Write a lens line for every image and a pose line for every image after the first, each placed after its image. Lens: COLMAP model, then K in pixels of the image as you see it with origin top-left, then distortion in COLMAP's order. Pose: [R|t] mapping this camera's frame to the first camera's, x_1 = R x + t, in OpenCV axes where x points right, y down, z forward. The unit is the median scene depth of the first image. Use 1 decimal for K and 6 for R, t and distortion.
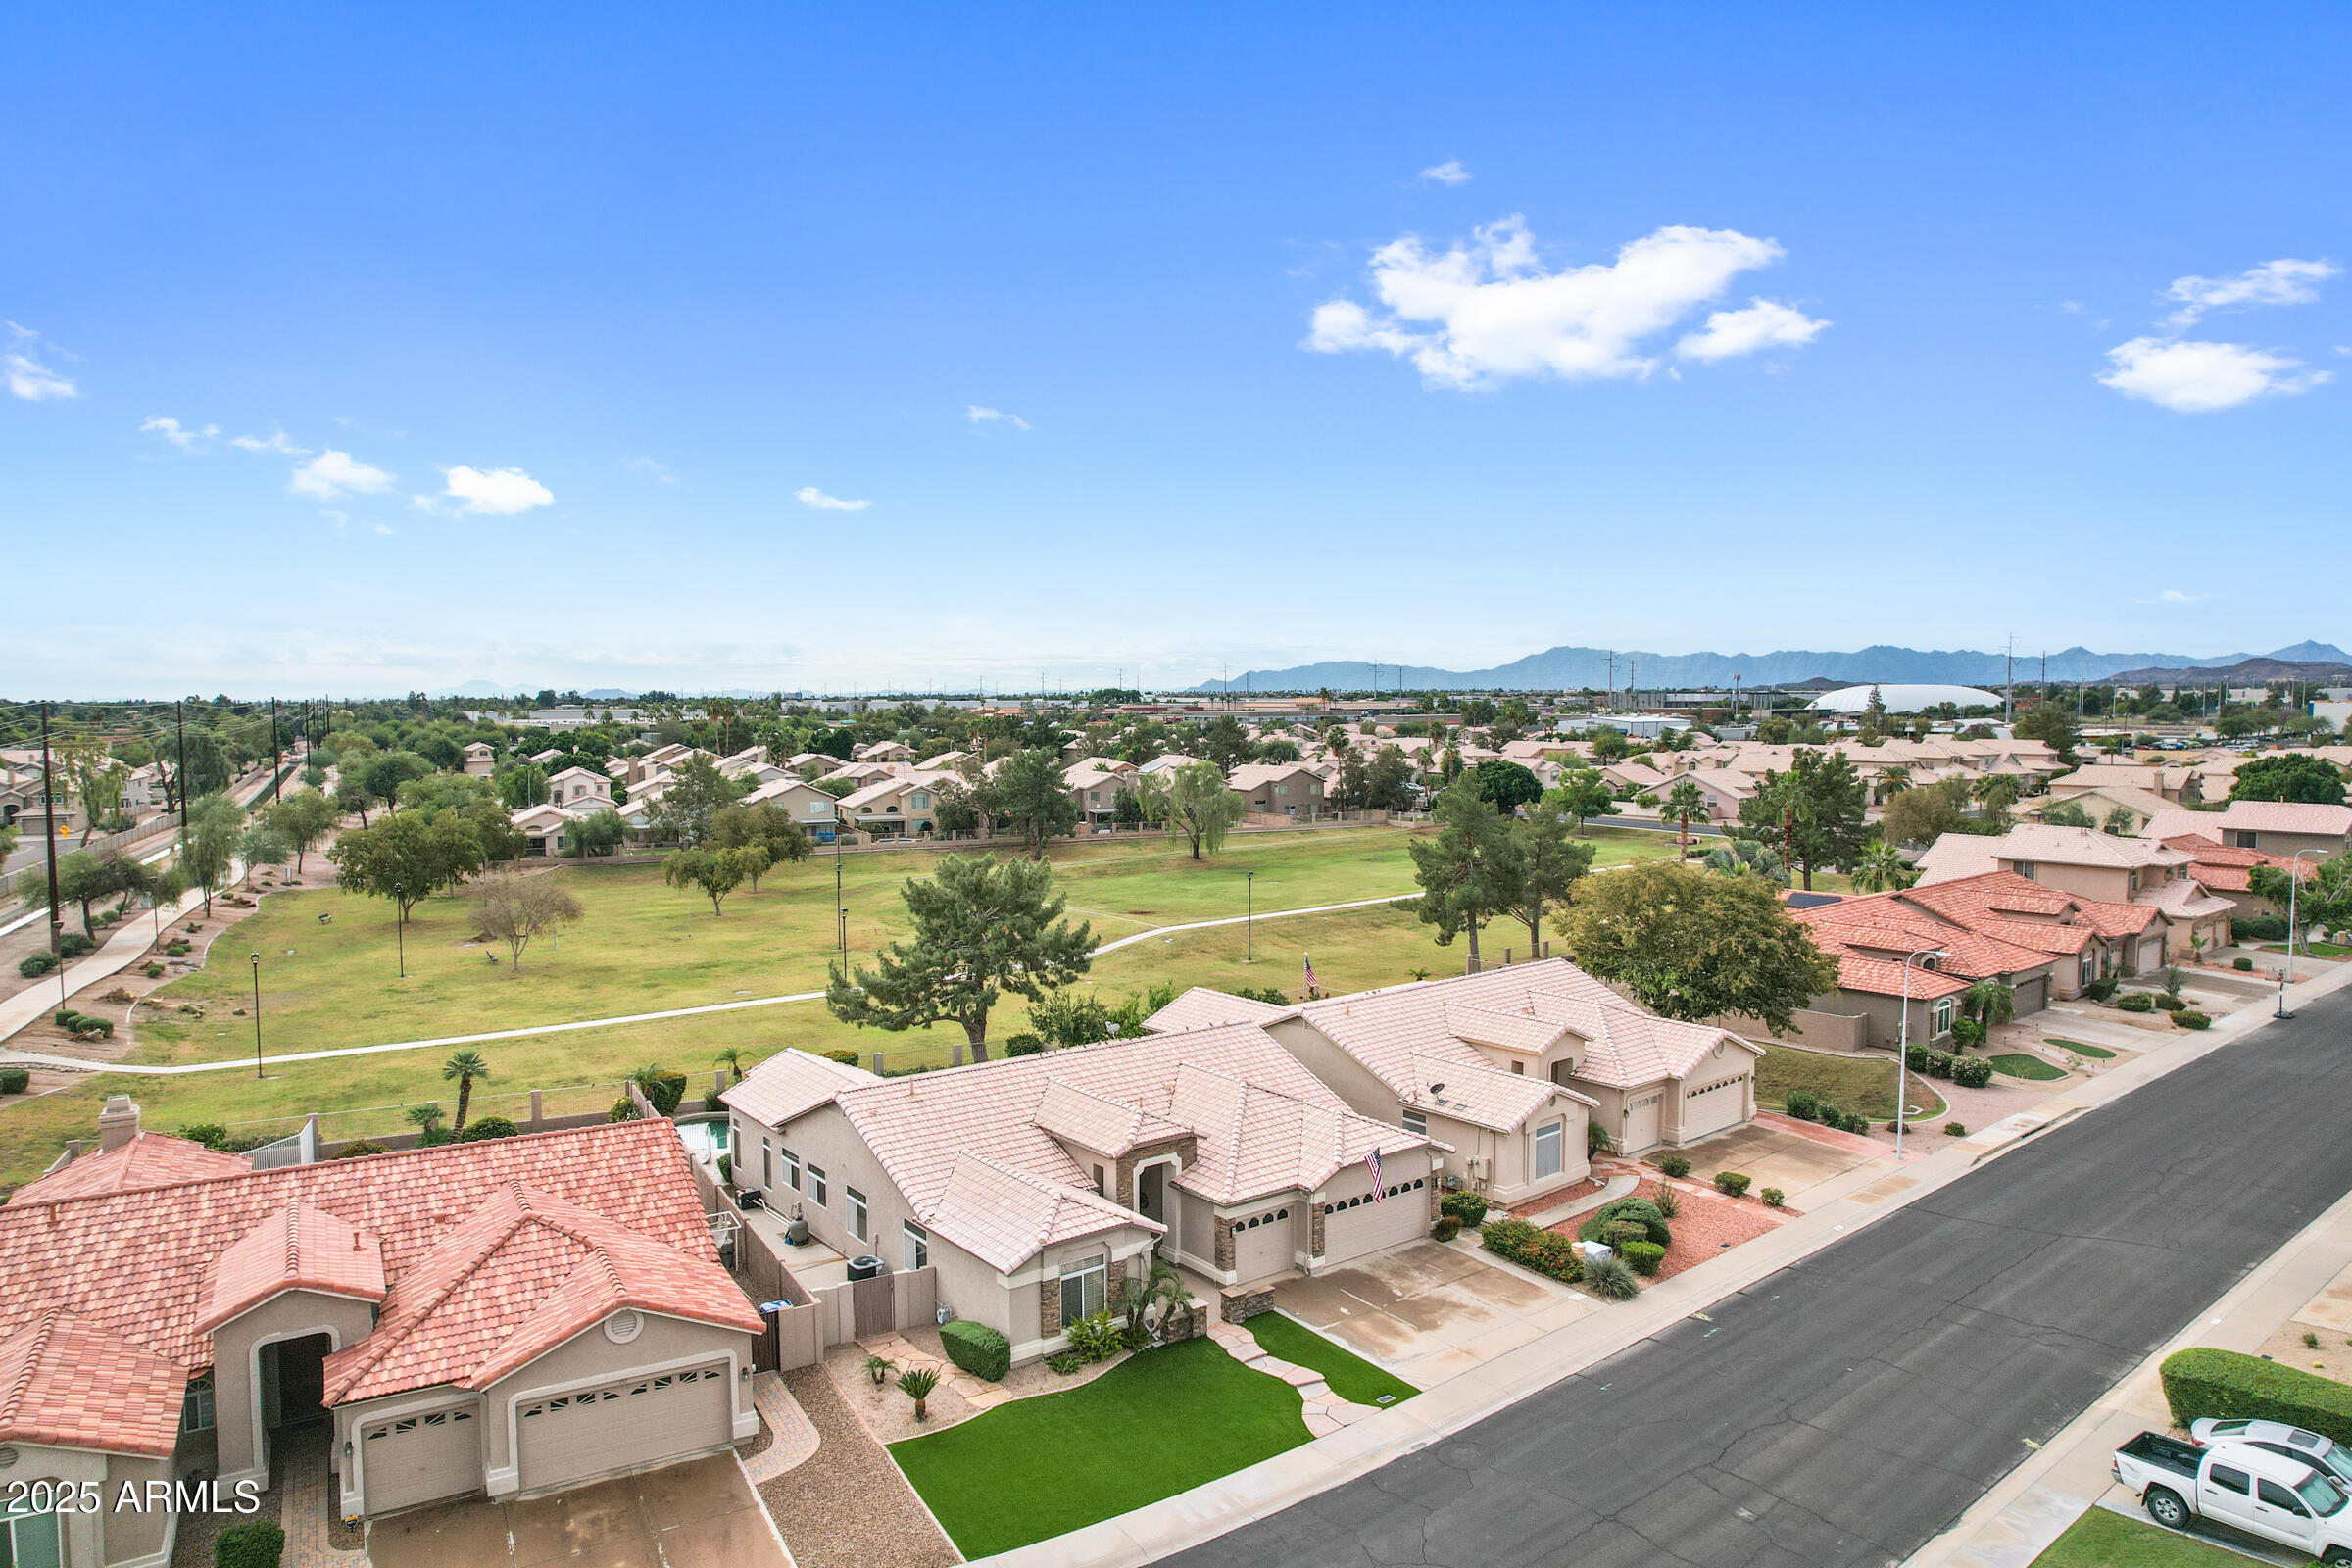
lens RADIAL K [[1510.3, 0, 1158.6], [0, 1510.3, 780.6], [0, 0, 1]] dist [-0.066436, 0.054057]
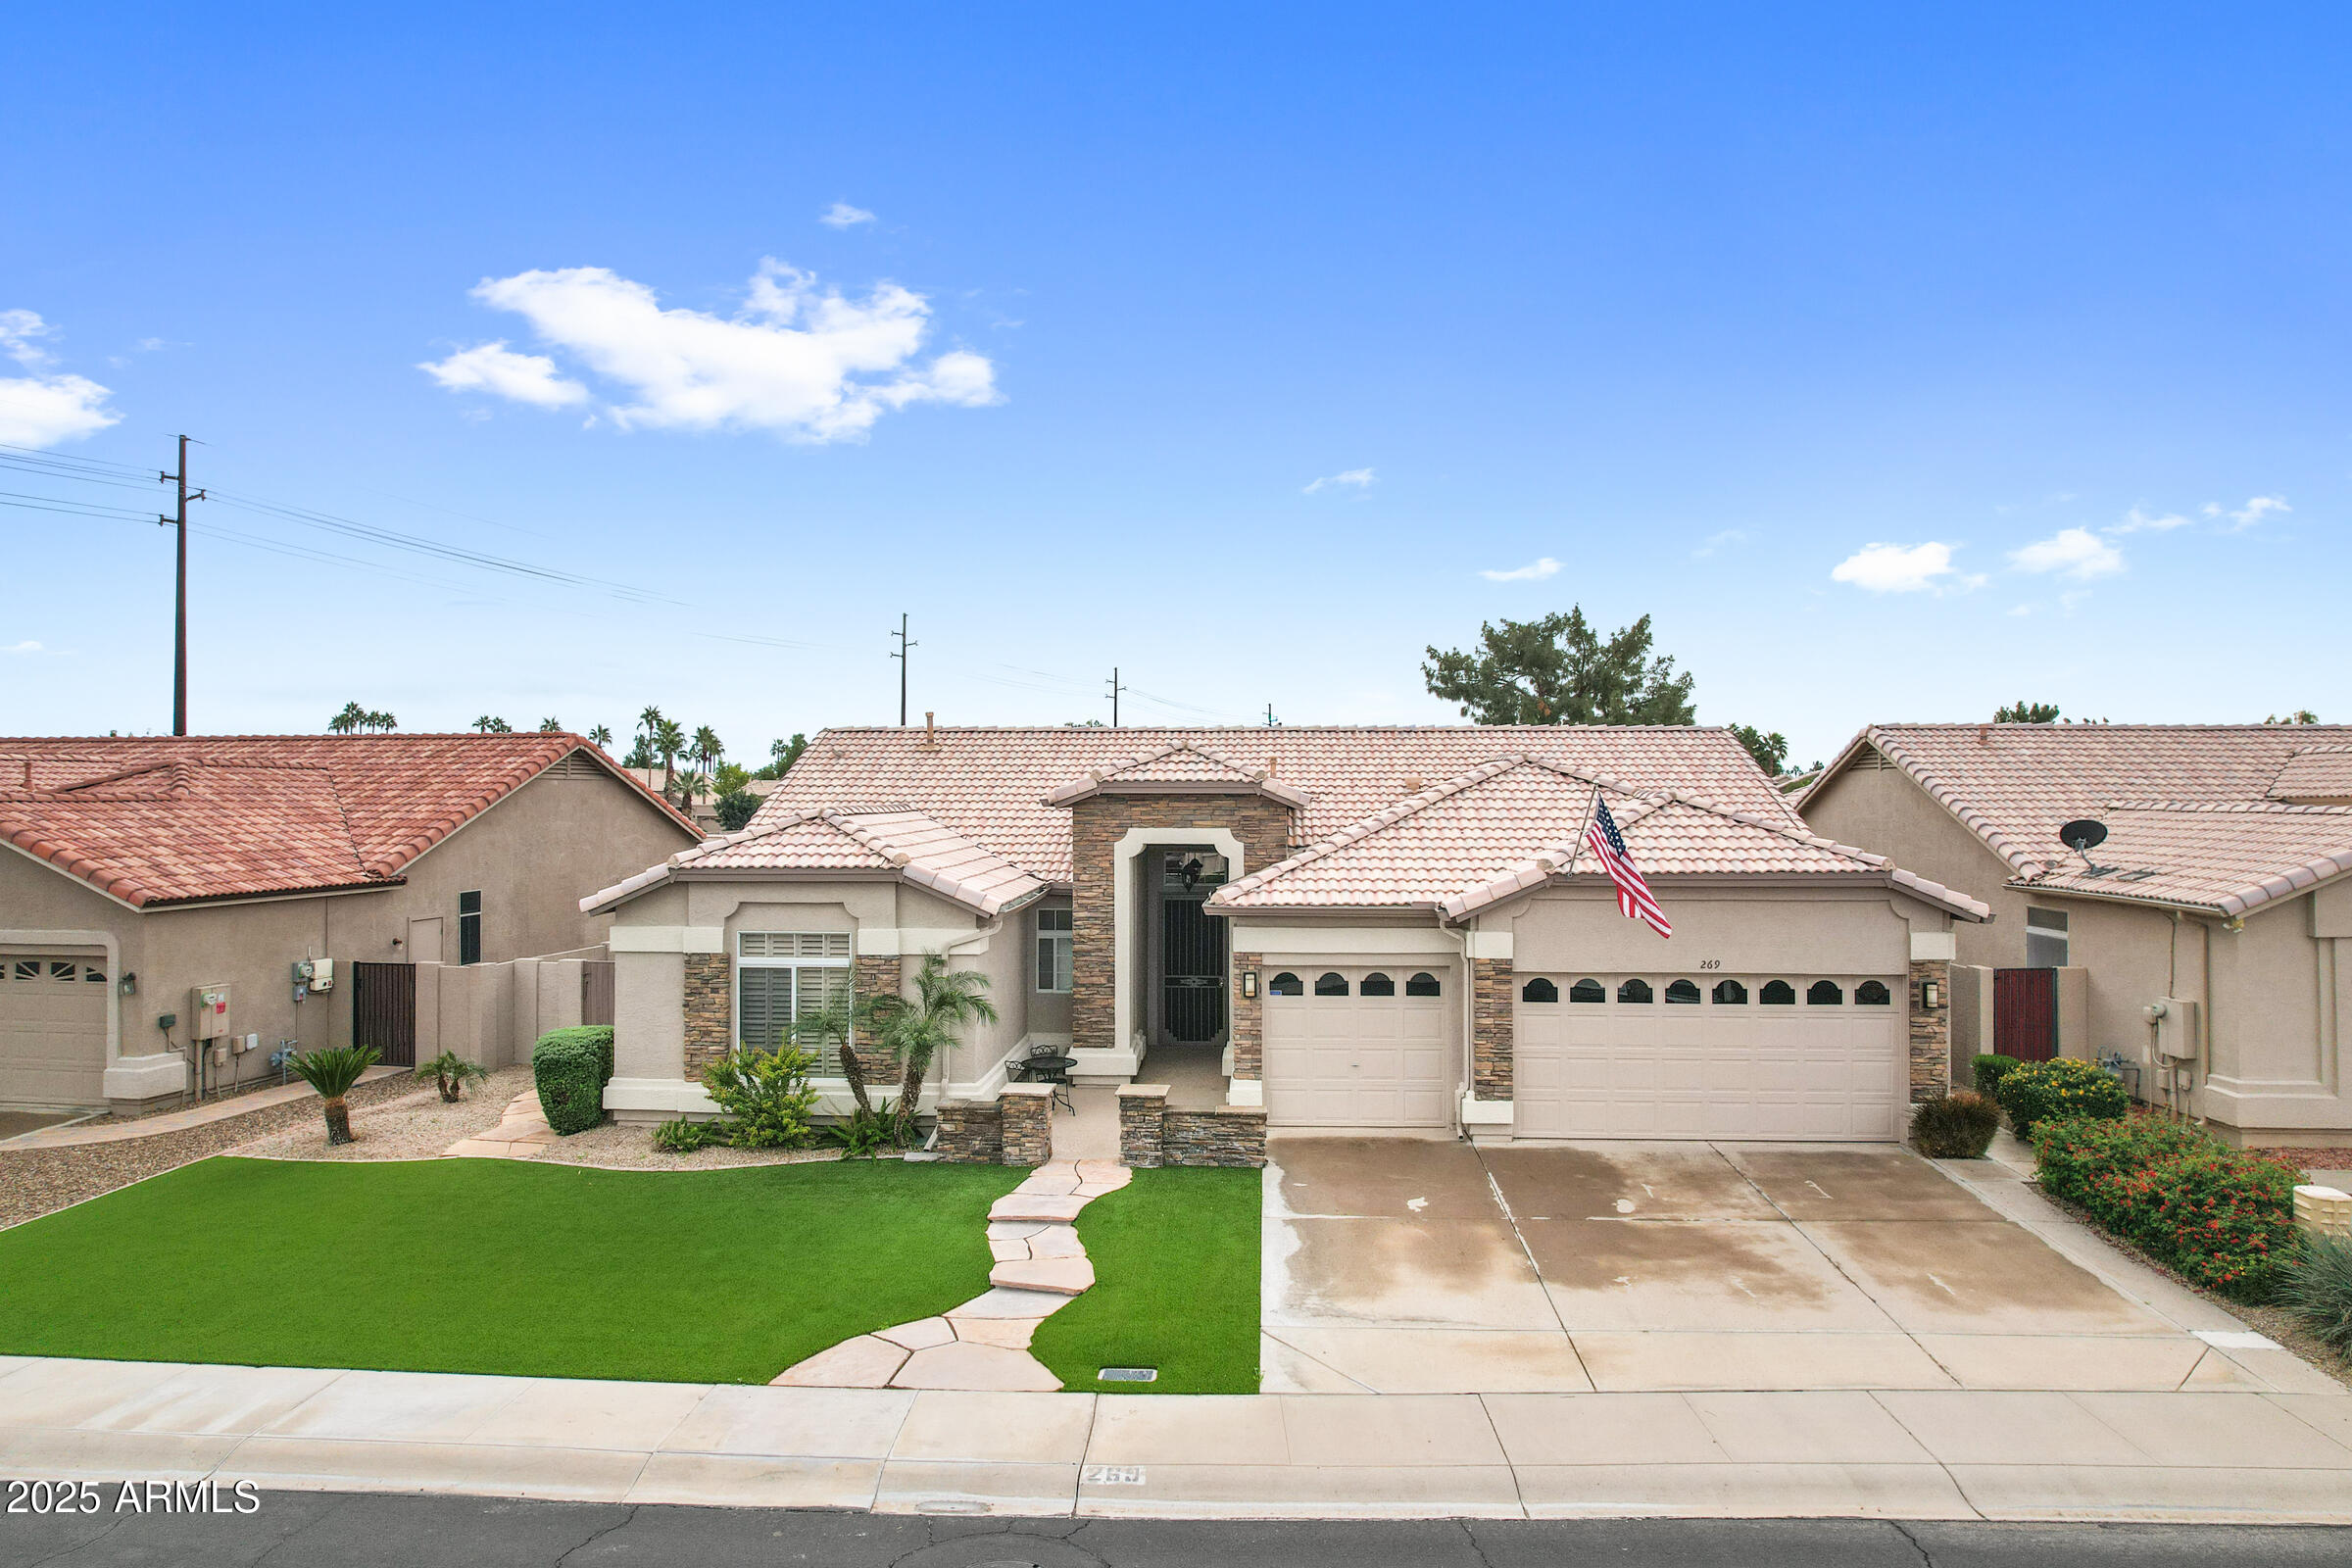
lens RADIAL K [[1509.9, 0, 1176.0], [0, 1509.9, 784.0], [0, 0, 1]] dist [-0.068369, 0.059078]
pose [[0.760960, 0.003875, -0.648788, 0.298975], [-0.043037, 0.998081, -0.044518, 0.255415], [0.647370, 0.061798, 0.759666, 0.638792]]
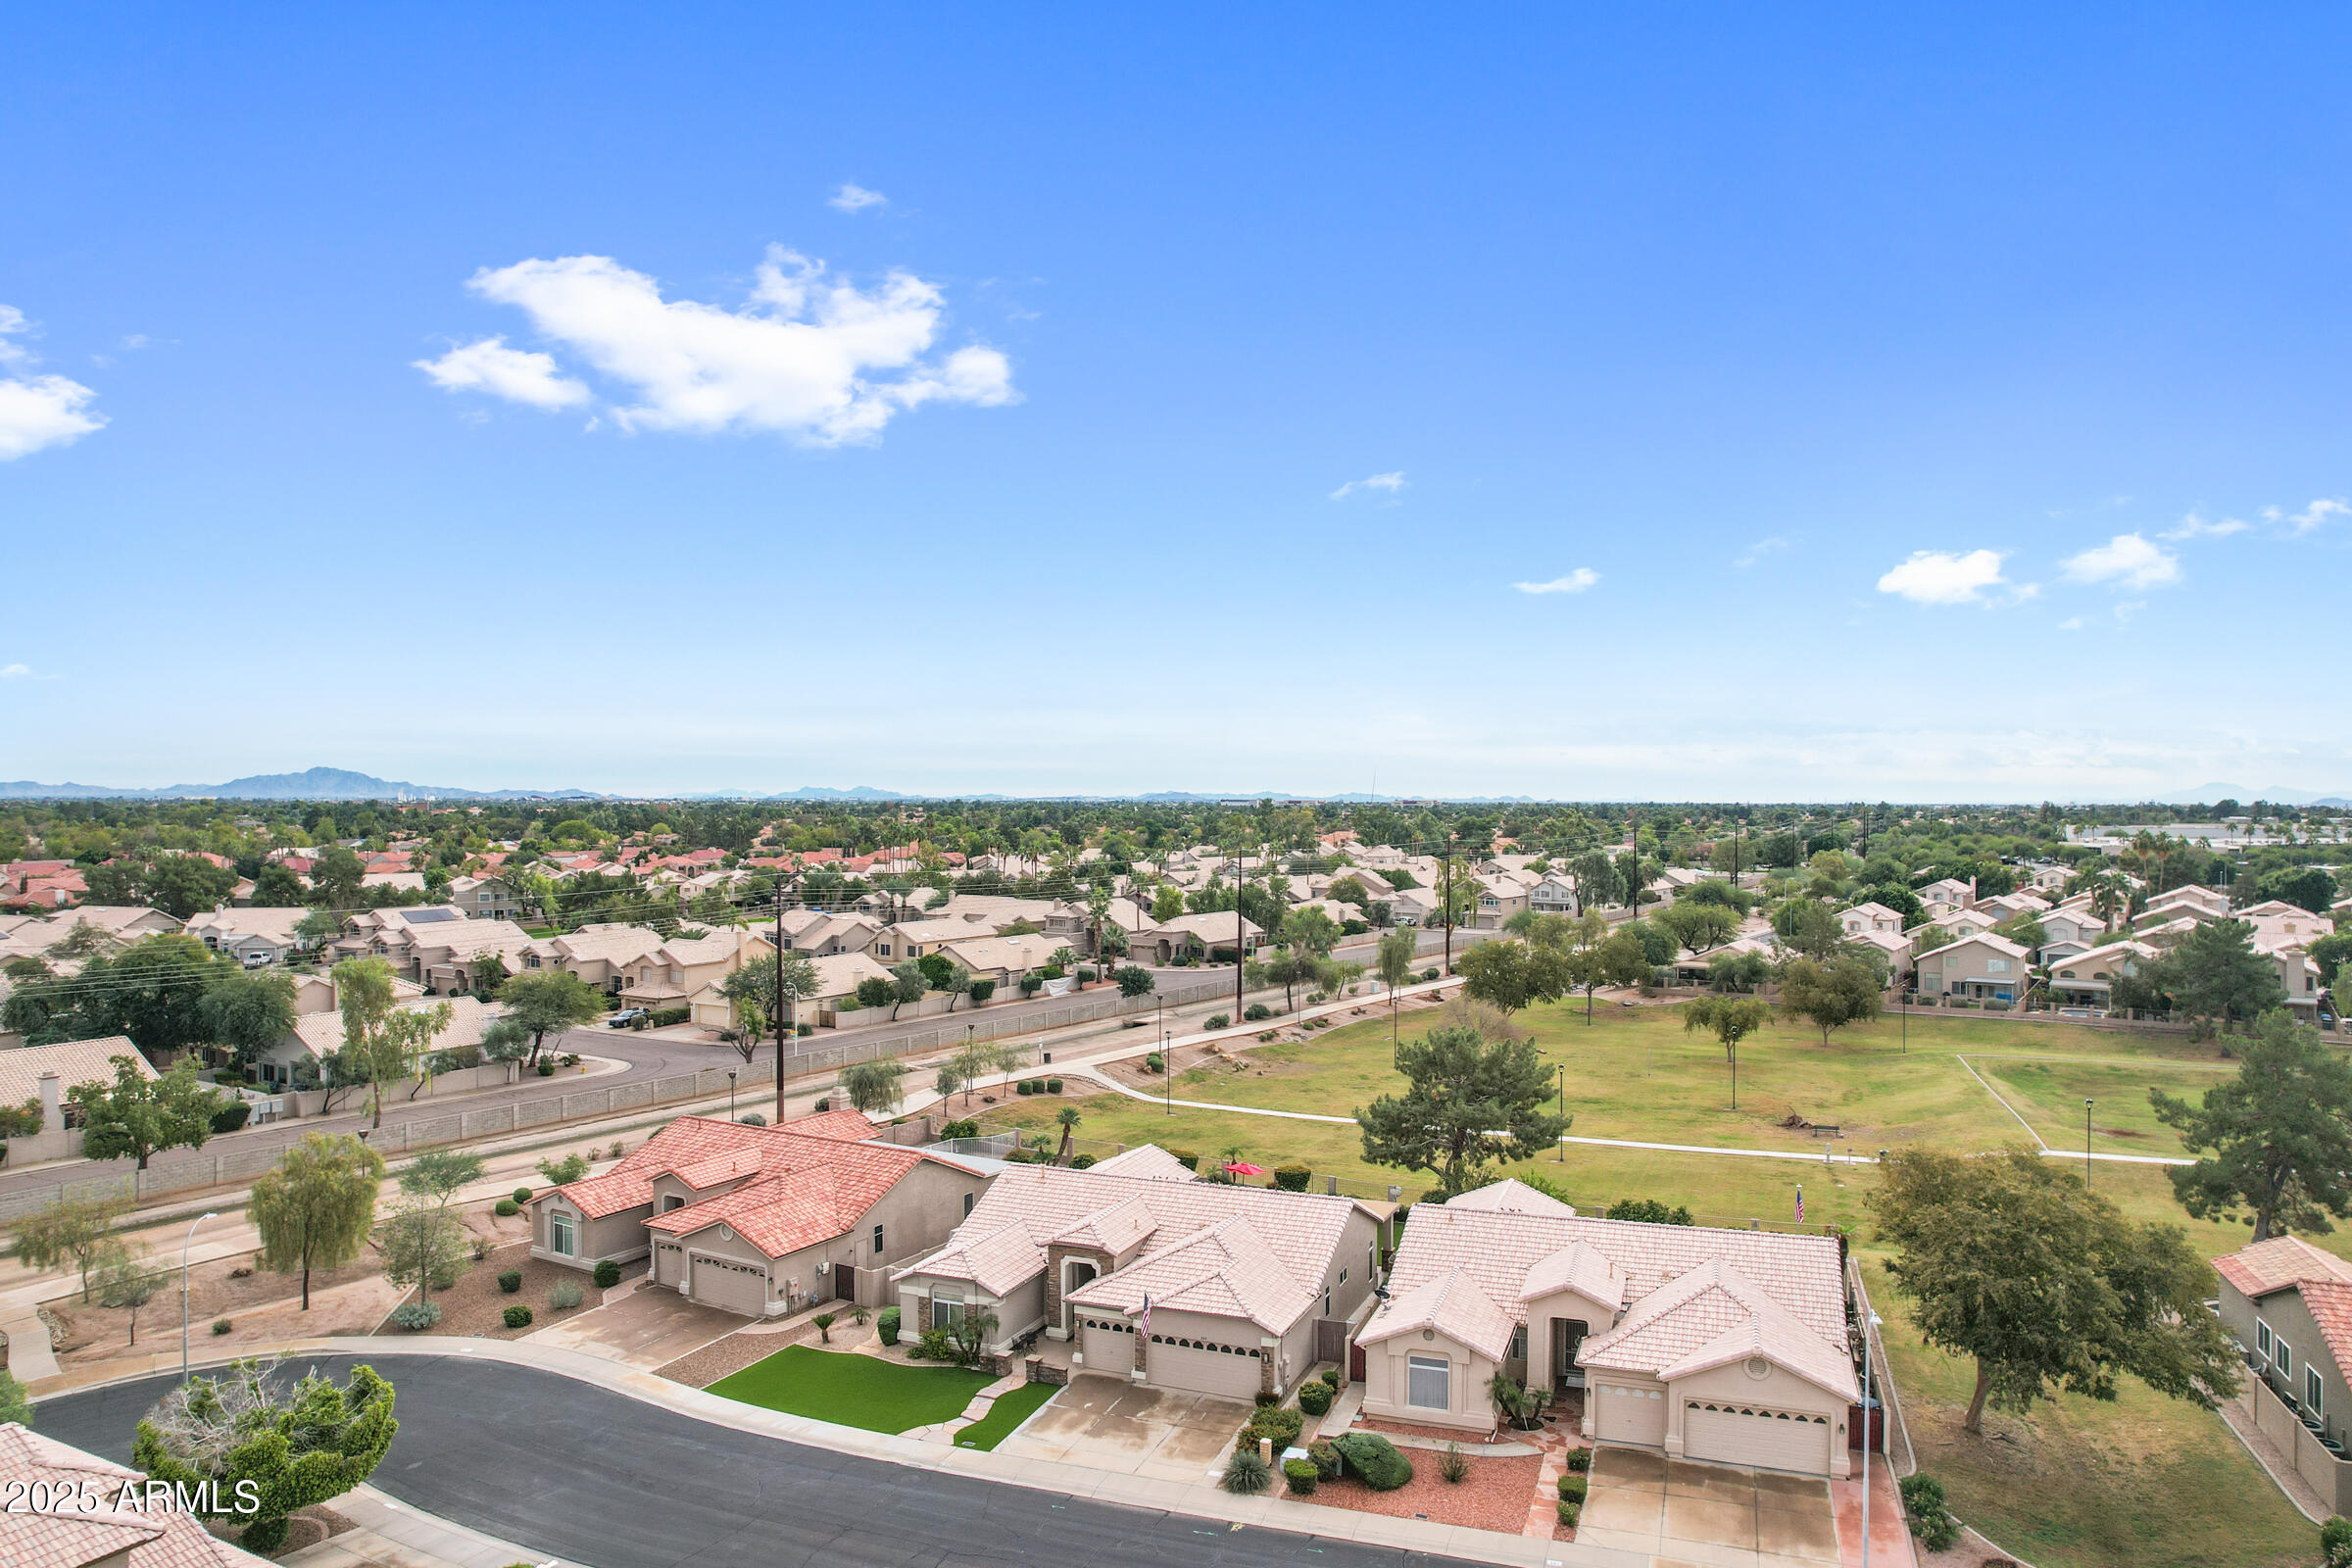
lens RADIAL K [[1511.2, 0, 1181.1], [0, 1511.2, 795.9], [0, 0, 1]] dist [-0.043589, 0.000443]
pose [[0.511943, 0.003464, -0.859012, 1.212145], [-0.054044, 0.998141, -0.028184, -0.134554], [0.857318, 0.060853, 0.511179, 0.349374]]
